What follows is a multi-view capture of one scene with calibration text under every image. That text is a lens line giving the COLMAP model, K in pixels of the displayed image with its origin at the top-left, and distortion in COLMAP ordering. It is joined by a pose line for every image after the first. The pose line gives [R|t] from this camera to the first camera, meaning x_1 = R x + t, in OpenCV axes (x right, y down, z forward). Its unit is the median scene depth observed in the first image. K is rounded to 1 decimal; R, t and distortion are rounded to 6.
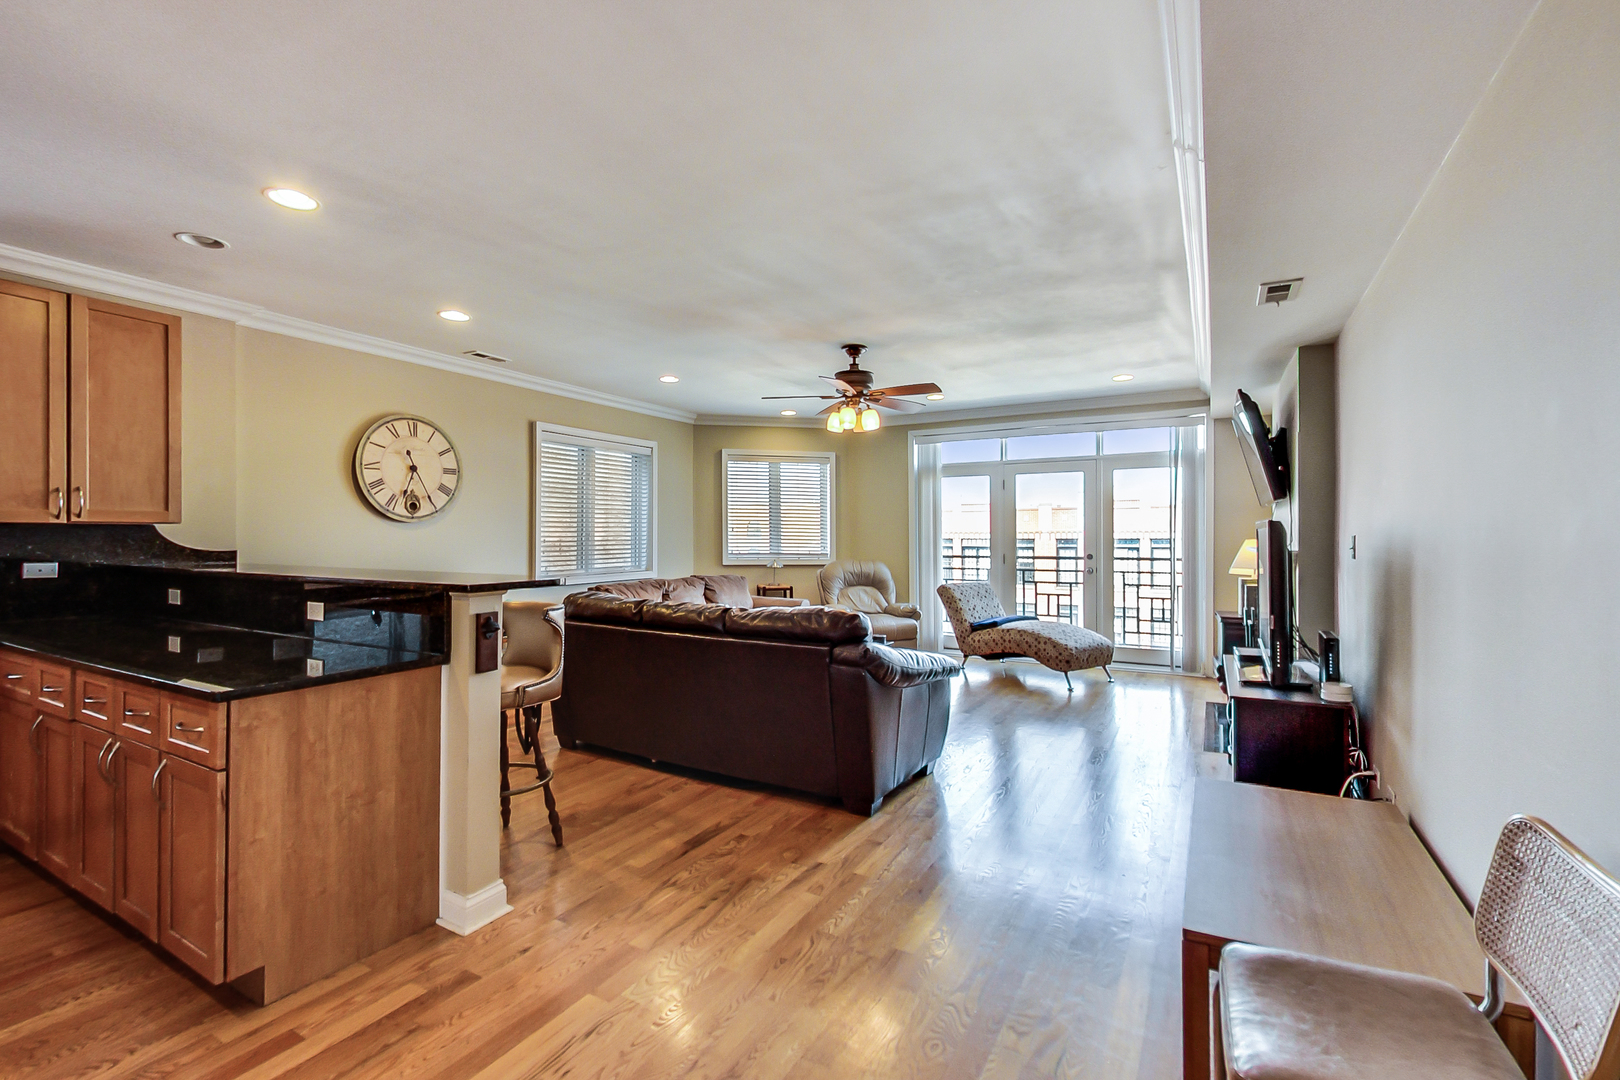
lens RADIAL K [[699.8, 0, 809.1], [0, 699.8, 527.9], [0, 0, 1]] dist [0.002528, -0.000194]
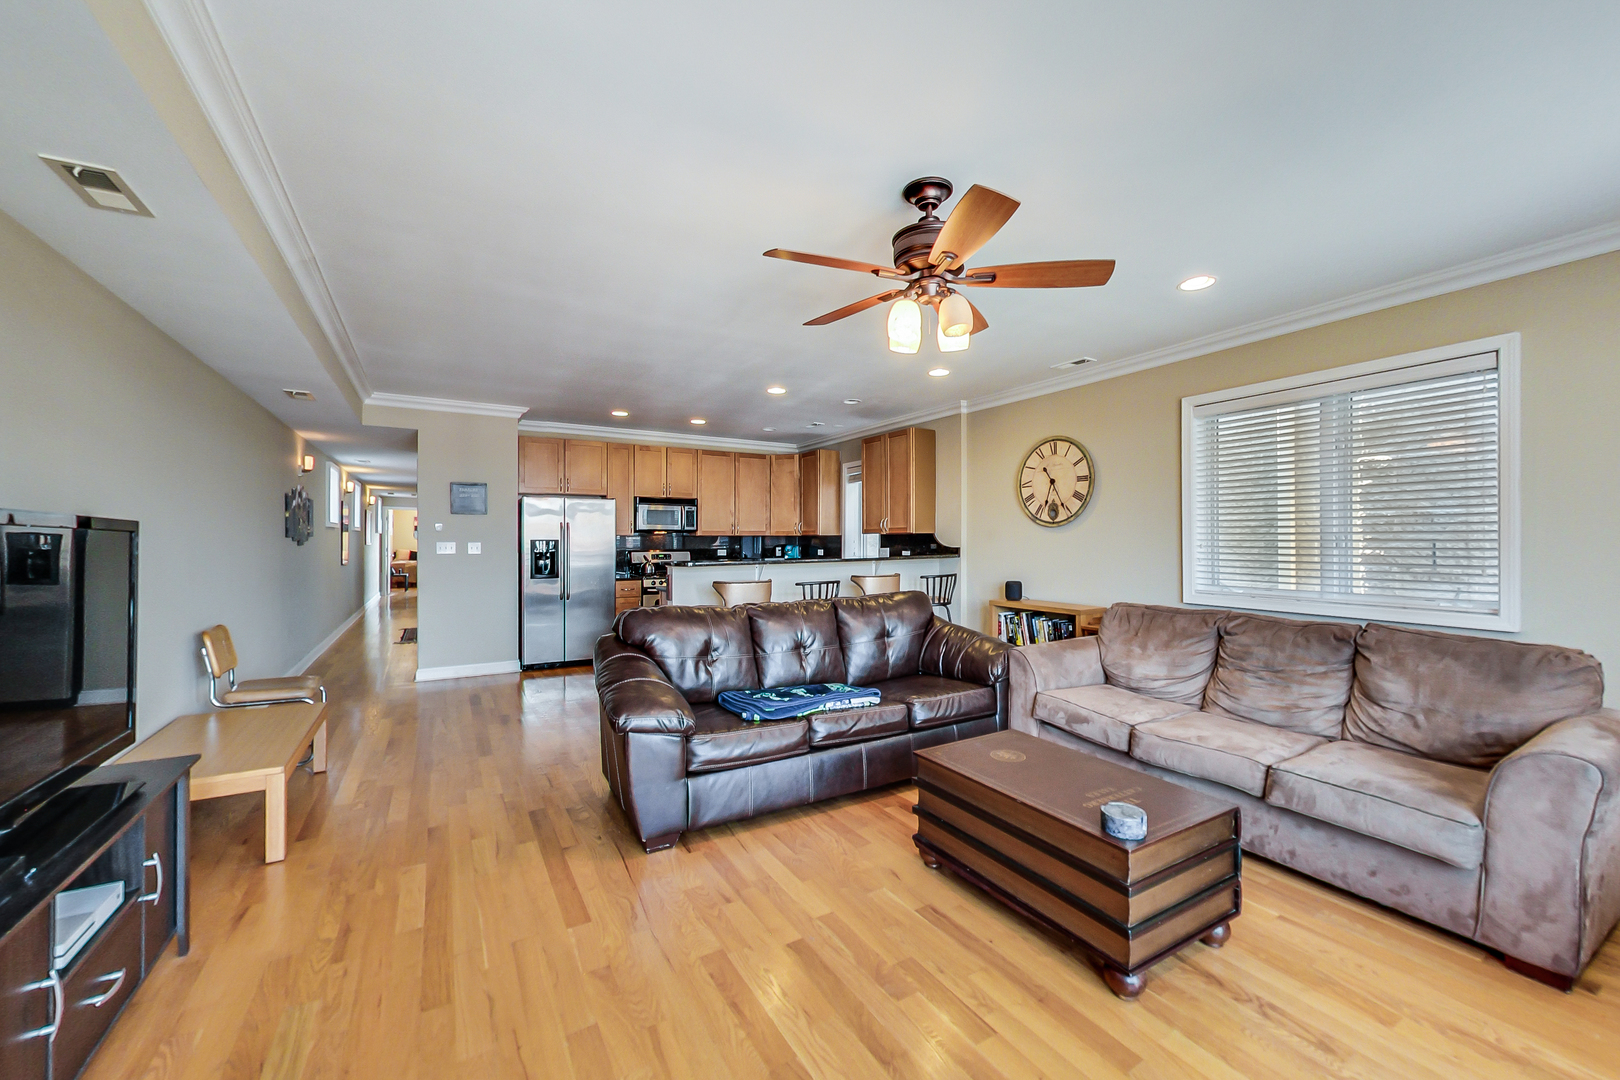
lens RADIAL K [[632.7, 0, 810.0], [0, 632.7, 540.0], [0, 0, 1]] dist [0.000950, -0.000042]
pose [[-0.494568, 0.000295, -0.869139, 0.904076], [0.014199, 0.999869, -0.007740, 0.027065], [0.869023, -0.016168, -0.494507, 1.825465]]
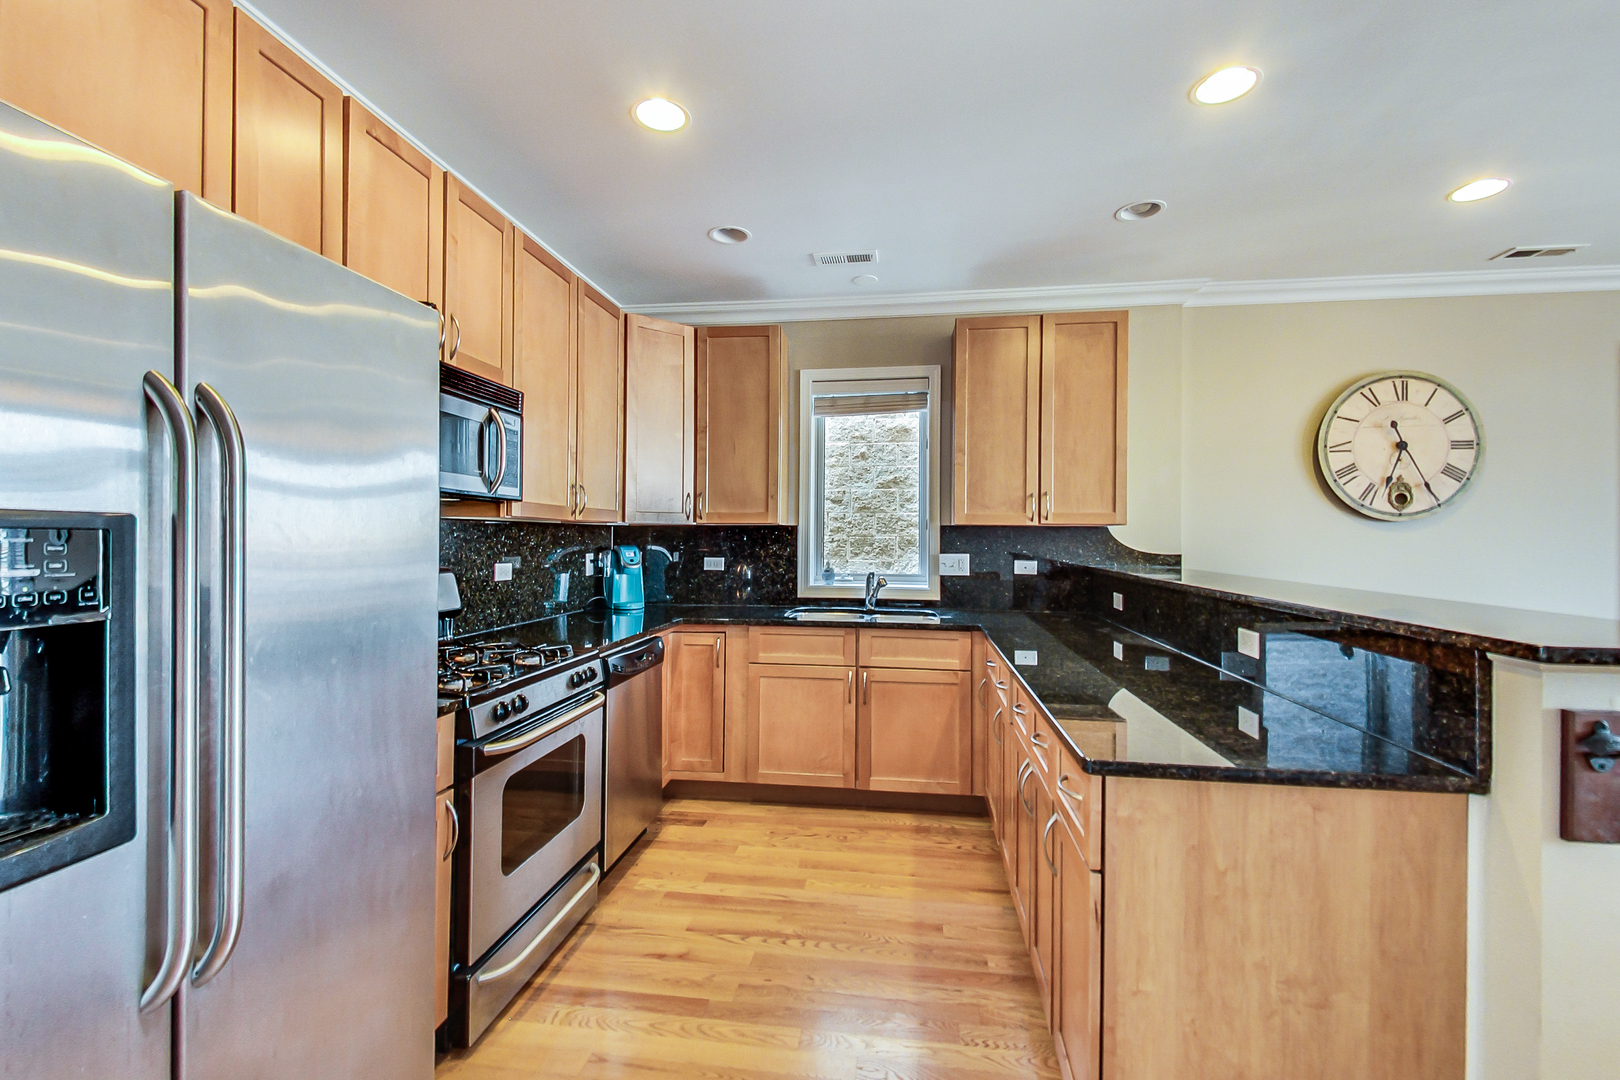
lens RADIAL K [[717.3, 0, 810.0], [0, 717.3, 540.0], [0, 0, 1]] dist [0.009458, -0.000216]
pose [[0.363441, 0.006790, -0.931592, -0.147085], [0.004395, 0.999950, 0.009002, 0.003685], [0.931607, -0.007366, 0.363393, 0.255066]]
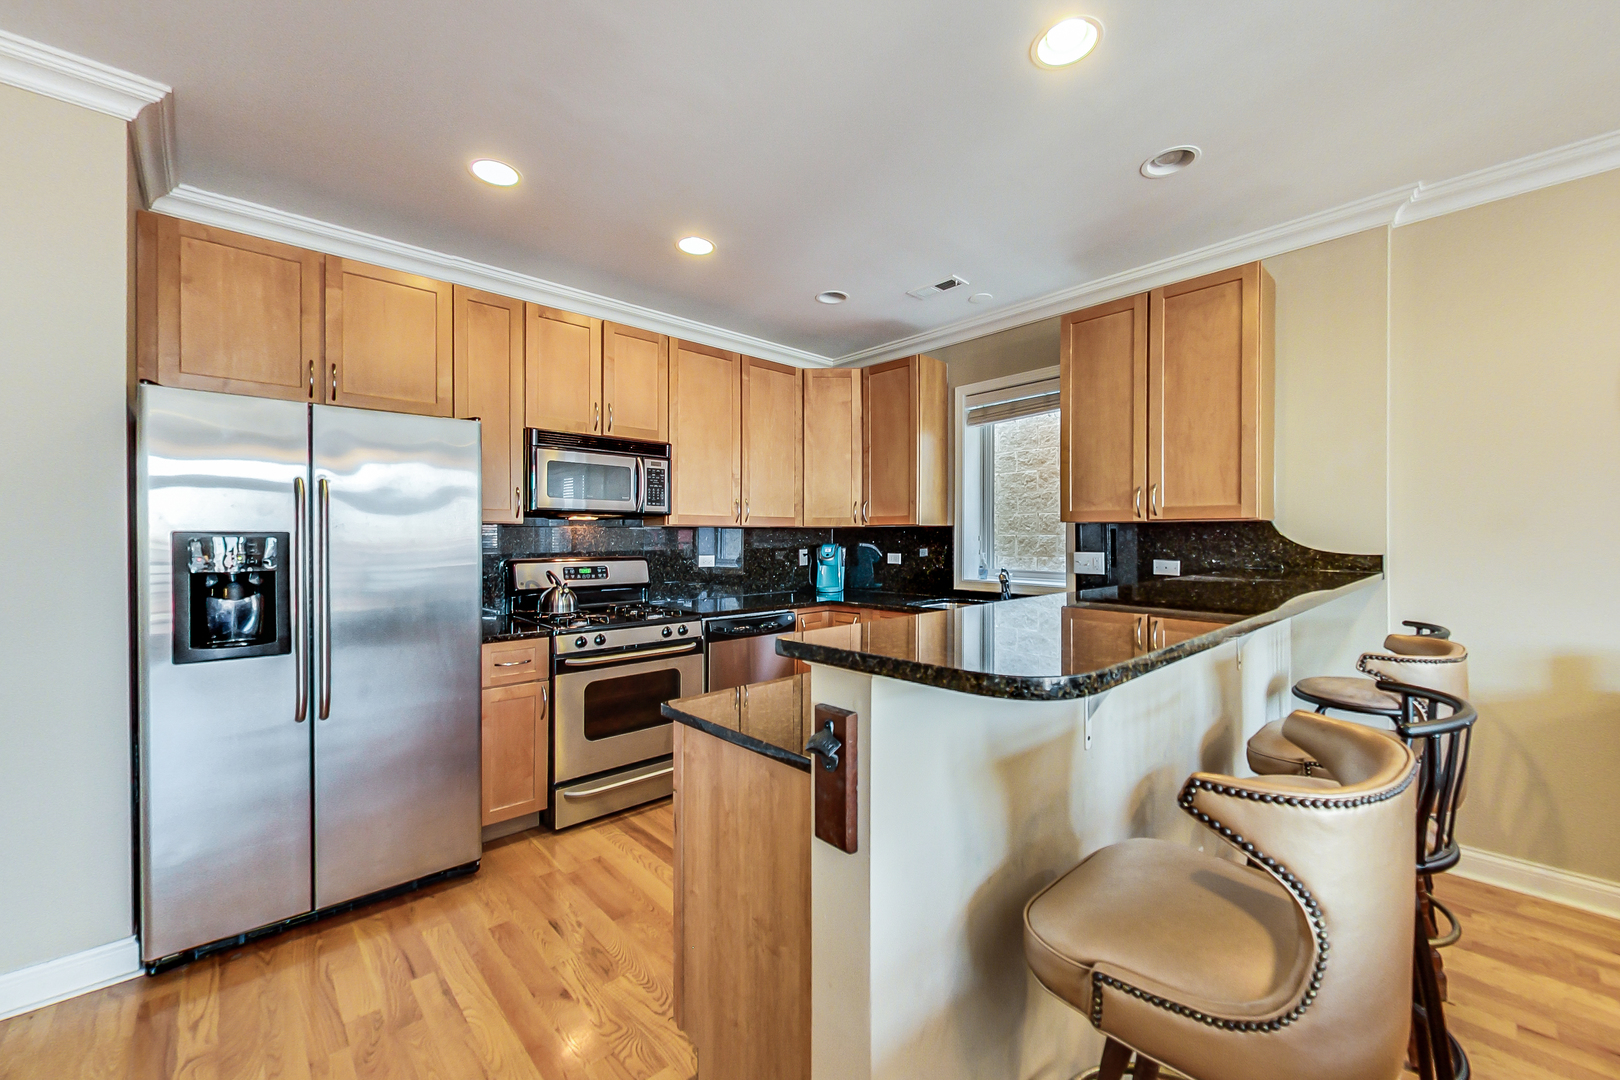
lens RADIAL K [[632.7, 0, 810.0], [0, 632.7, 540.0], [0, 0, 1]] dist [0.000950, -0.000042]
pose [[-0.302035, 0.006420, -0.953275, -0.056926], [0.012800, 0.999914, 0.002679, 0.010448], [0.953211, -0.011393, -0.302091, 0.768039]]
